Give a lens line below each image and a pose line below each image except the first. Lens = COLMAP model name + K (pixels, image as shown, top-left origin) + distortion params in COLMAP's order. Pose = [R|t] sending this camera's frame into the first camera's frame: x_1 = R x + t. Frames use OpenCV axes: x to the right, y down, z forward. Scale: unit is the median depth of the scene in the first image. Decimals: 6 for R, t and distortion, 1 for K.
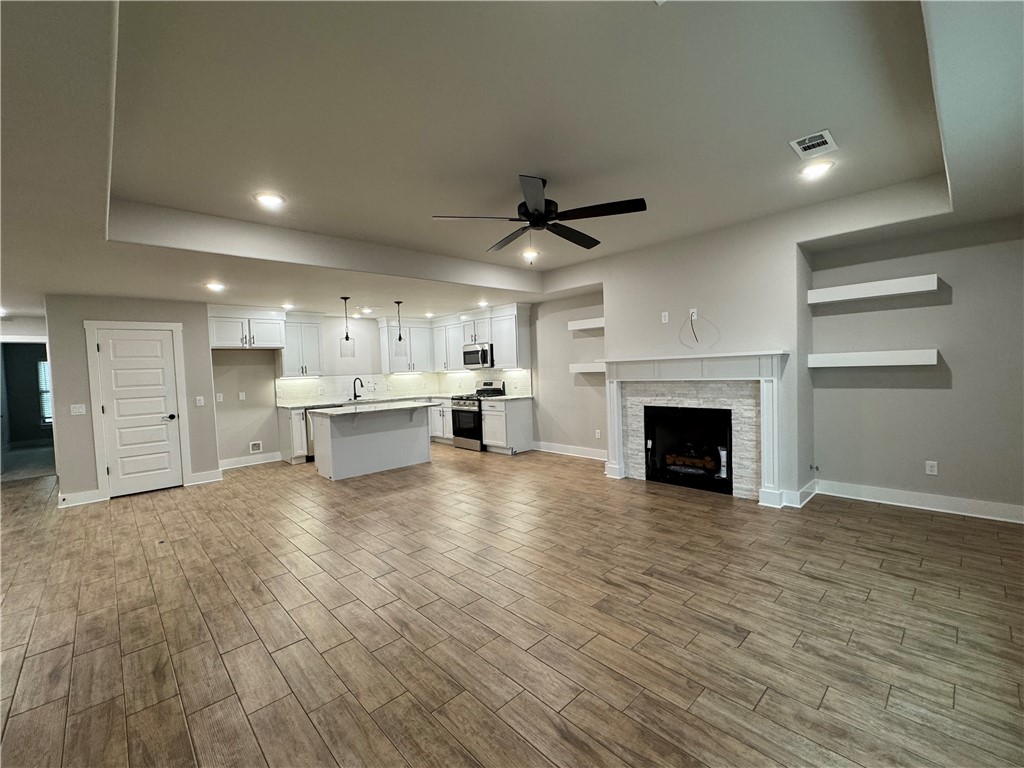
lens RADIAL K [[436.6, 0, 512.0], [0, 436.6, 384.0], [0, 0, 1]] dist [0.000933, -0.000233]
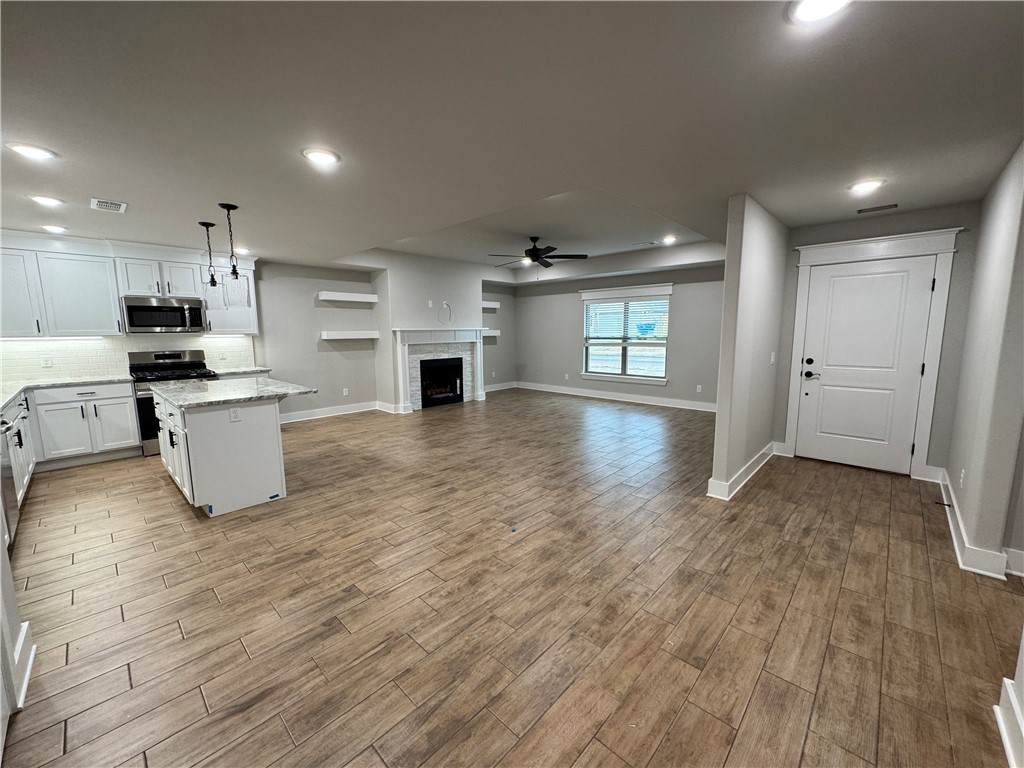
lens RADIAL K [[405.0, 0, 512.0], [0, 405.0, 384.0], [0, 0, 1]] dist [-0.000147, -0.000191]
pose [[-0.054574, -0.093901, 0.994085, -0.851287], [0.047201, 0.994213, 0.096504, 0.008416], [-0.997393, 0.052188, -0.049826, 0.570071]]
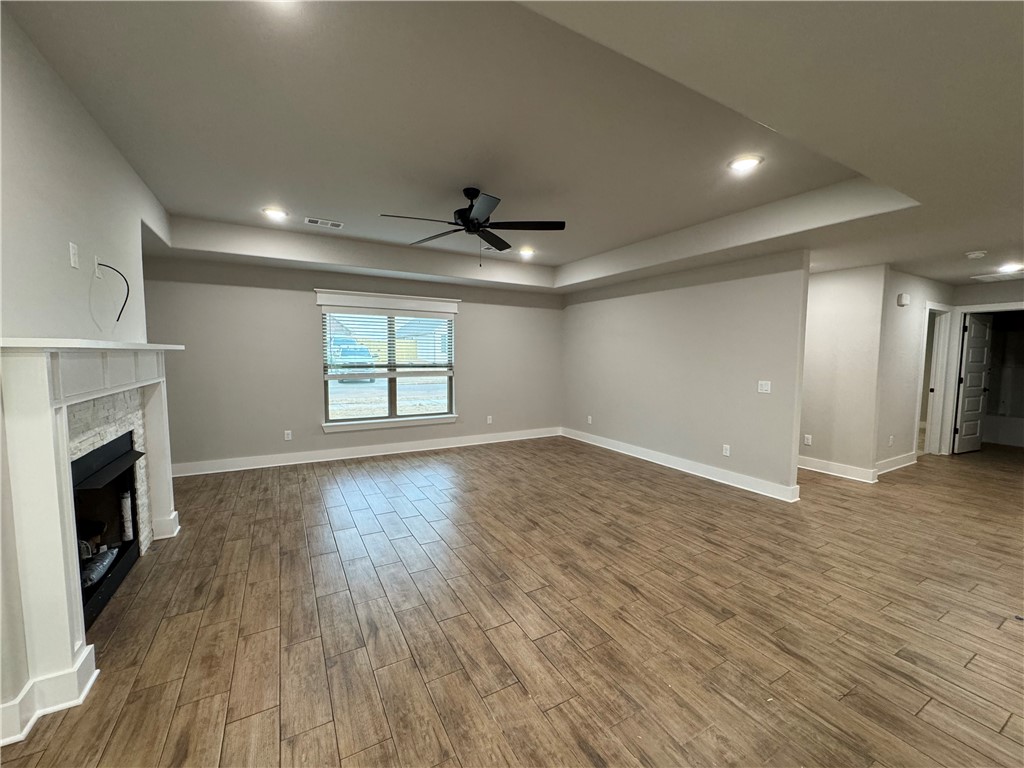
lens RADIAL K [[412.5, 0, 512.0], [0, 412.5, 384.0], [0, 0, 1]] dist [-0.001566, -0.000245]
pose [[-0.969989, 0.013826, 0.242757, -0.135706], [0.038739, 0.994417, 0.098156, -0.032085], [-0.240045, 0.104614, -0.965109, 0.948730]]
